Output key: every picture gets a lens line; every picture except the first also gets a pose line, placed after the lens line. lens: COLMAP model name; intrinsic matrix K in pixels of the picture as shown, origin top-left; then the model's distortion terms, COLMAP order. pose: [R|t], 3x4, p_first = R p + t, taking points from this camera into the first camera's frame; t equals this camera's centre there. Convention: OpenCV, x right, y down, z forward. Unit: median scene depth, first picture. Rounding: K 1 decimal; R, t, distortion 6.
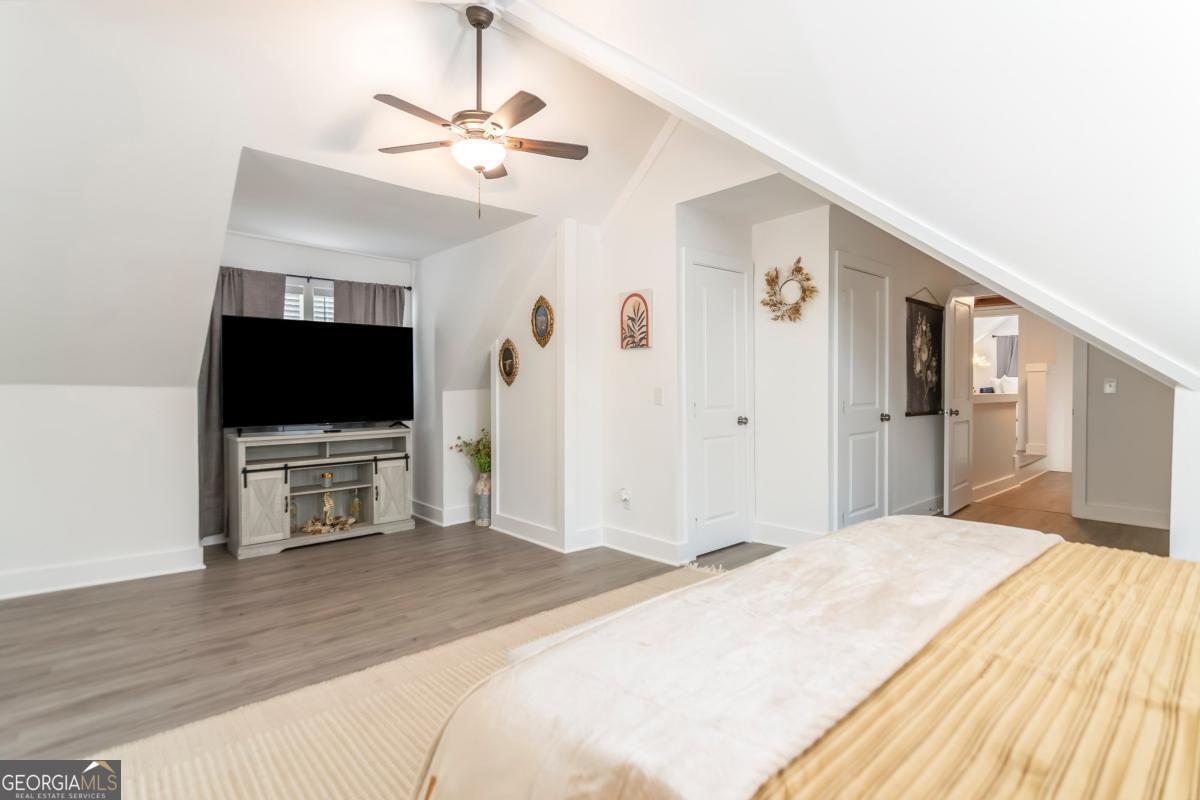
lens RADIAL K [[589.4, 0, 600.7], [0, 589.4, 394.2], [0, 0, 1]] dist [-0.002871, -0.000476]
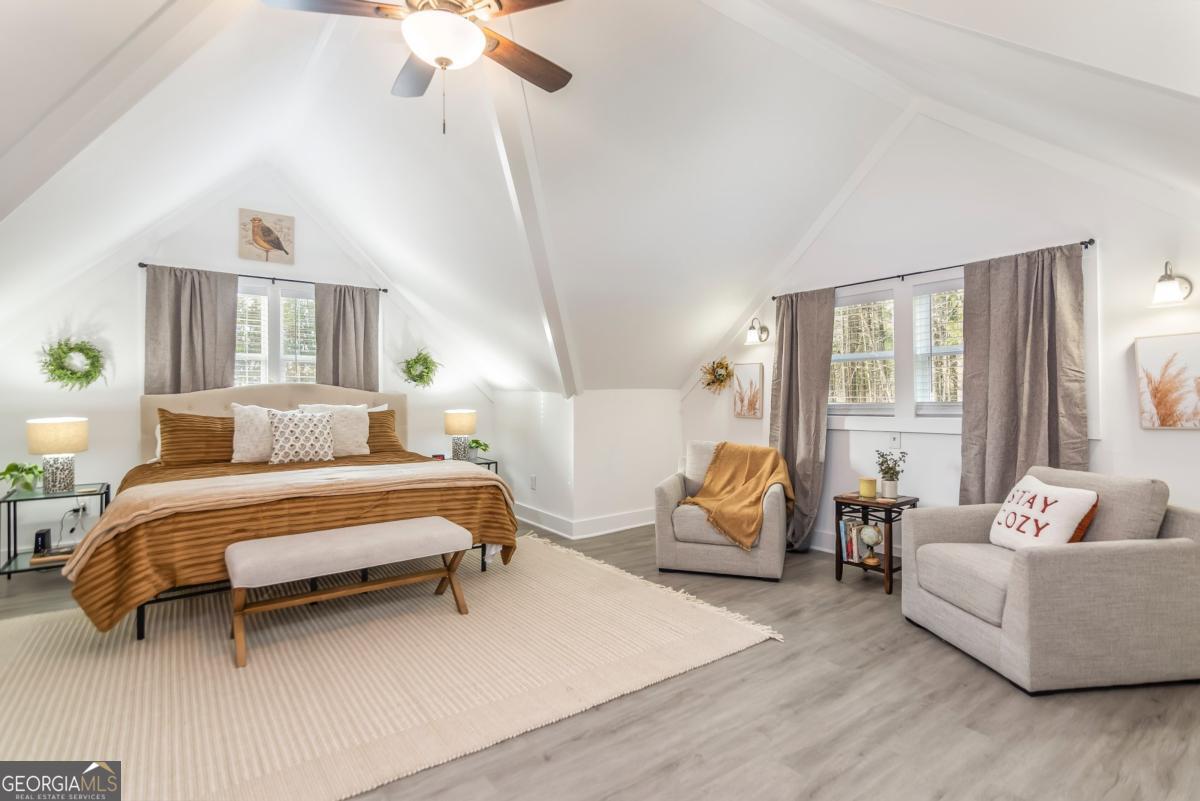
lens RADIAL K [[589.4, 0, 600.7], [0, 589.4, 394.7], [0, 0, 1]] dist [-0.002871, -0.000476]
pose [[-0.994862, 0.011689, 0.100559, -0.290177], [0.013440, 0.999769, 0.016759, -0.010566], [-0.100340, 0.018024, -0.994790, 1.070010]]
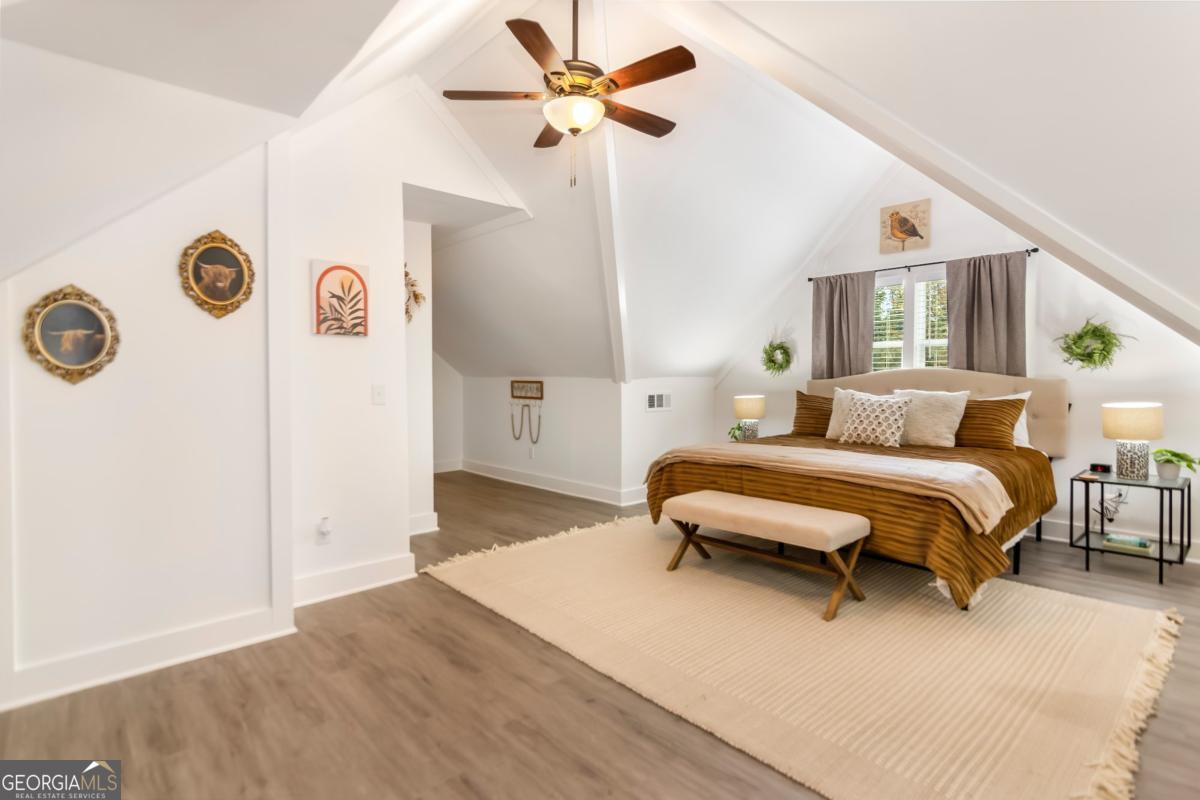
lens RADIAL K [[589.4, 0, 600.7], [0, 589.4, 394.2], [0, 0, 1]] dist [-0.002871, -0.000476]
pose [[-0.005062, -0.016415, 0.999852, -0.704800], [0.021805, 0.999626, 0.016521, -0.004206], [-0.999749, 0.021885, -0.004702, 0.630117]]
